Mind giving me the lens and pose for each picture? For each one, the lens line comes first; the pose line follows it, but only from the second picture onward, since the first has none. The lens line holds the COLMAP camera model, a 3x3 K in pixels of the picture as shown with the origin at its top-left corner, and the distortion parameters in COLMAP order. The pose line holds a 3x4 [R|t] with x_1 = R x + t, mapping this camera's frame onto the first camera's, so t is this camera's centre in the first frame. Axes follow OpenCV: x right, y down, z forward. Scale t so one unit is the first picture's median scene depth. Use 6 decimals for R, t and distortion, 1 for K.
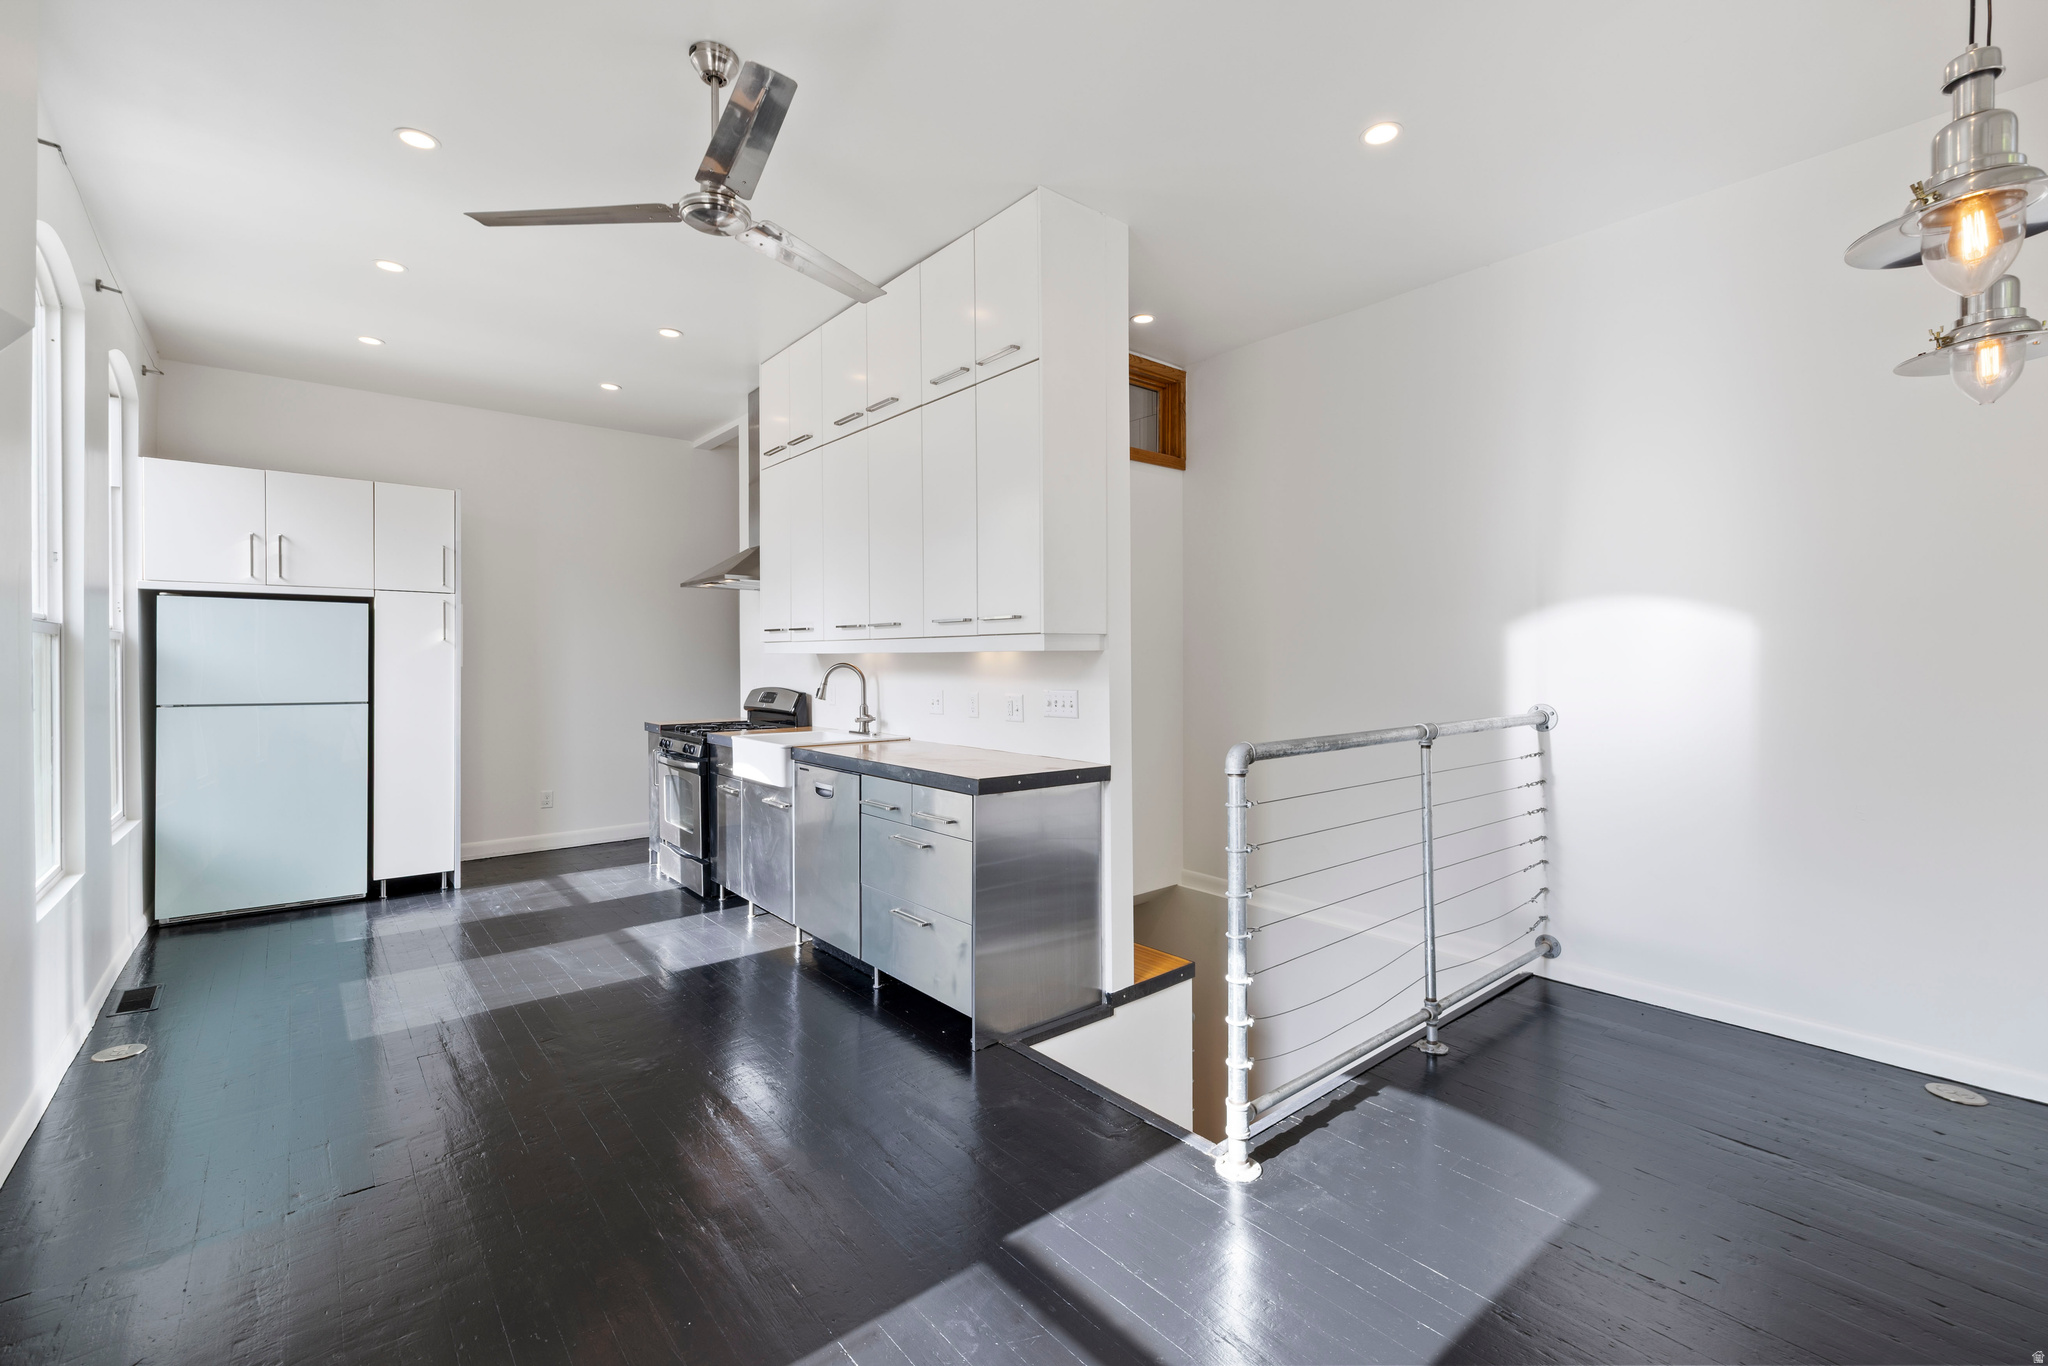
lens RADIAL K [[859.6, 0, 1030.2], [0, 859.6, 667.7], [0, 0, 1]] dist [-0.002491, 0.000191]
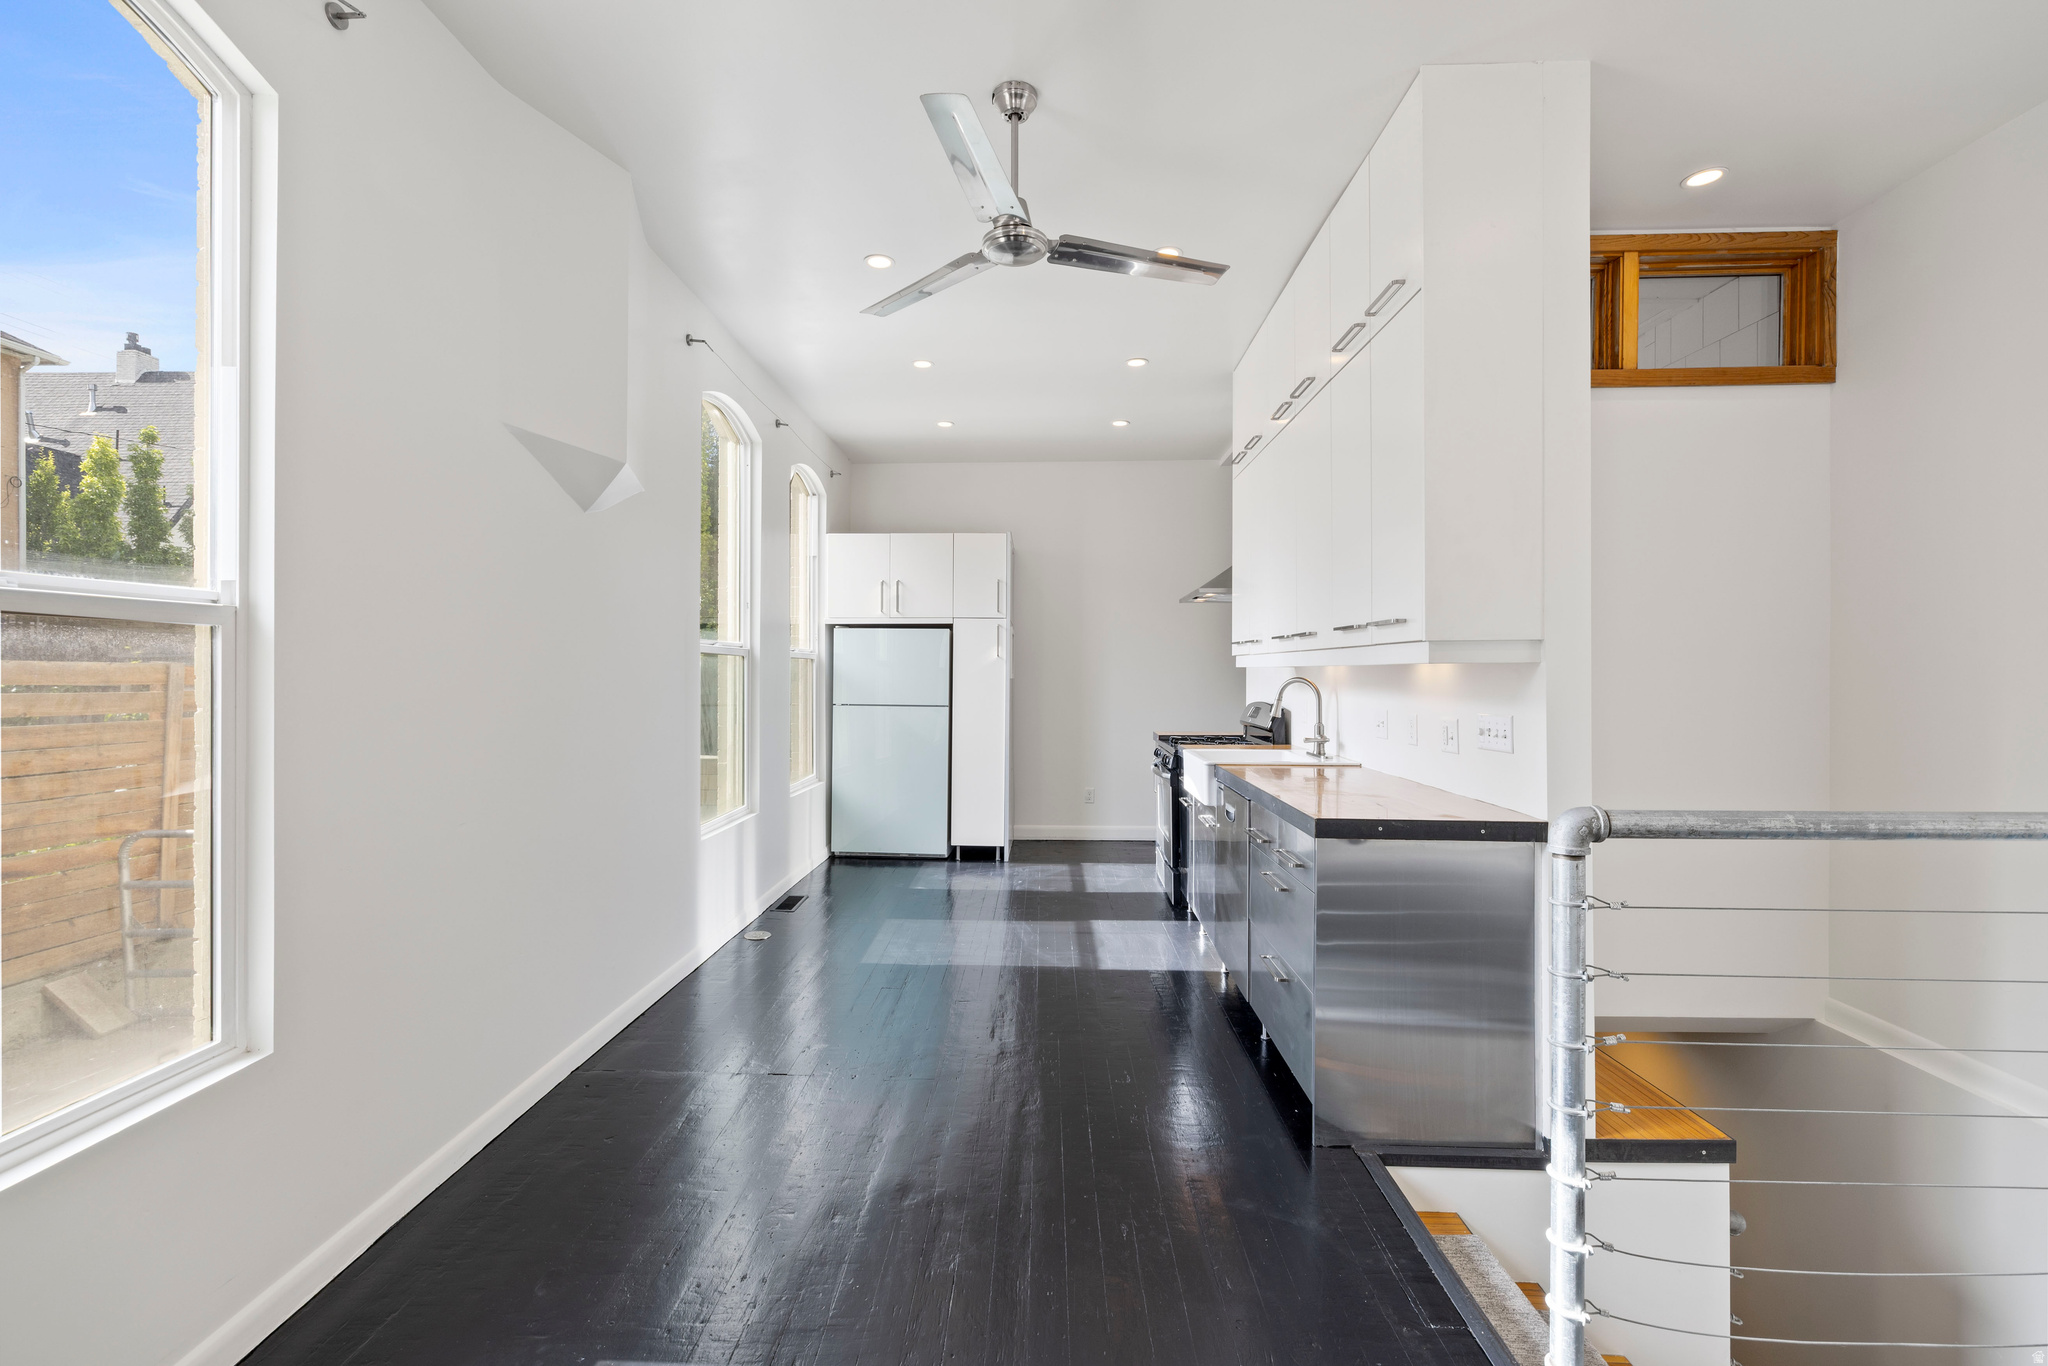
lens RADIAL K [[859.6, 0, 1022.7], [0, 859.6, 676.9], [0, 0, 1]] dist [-0.002491, 0.000191]
pose [[0.743202, 0.005109, -0.669048, 0.176992], [-0.007841, 0.999969, -0.001074, -0.002475], [0.669021, 0.006044, 0.743219, 0.122166]]
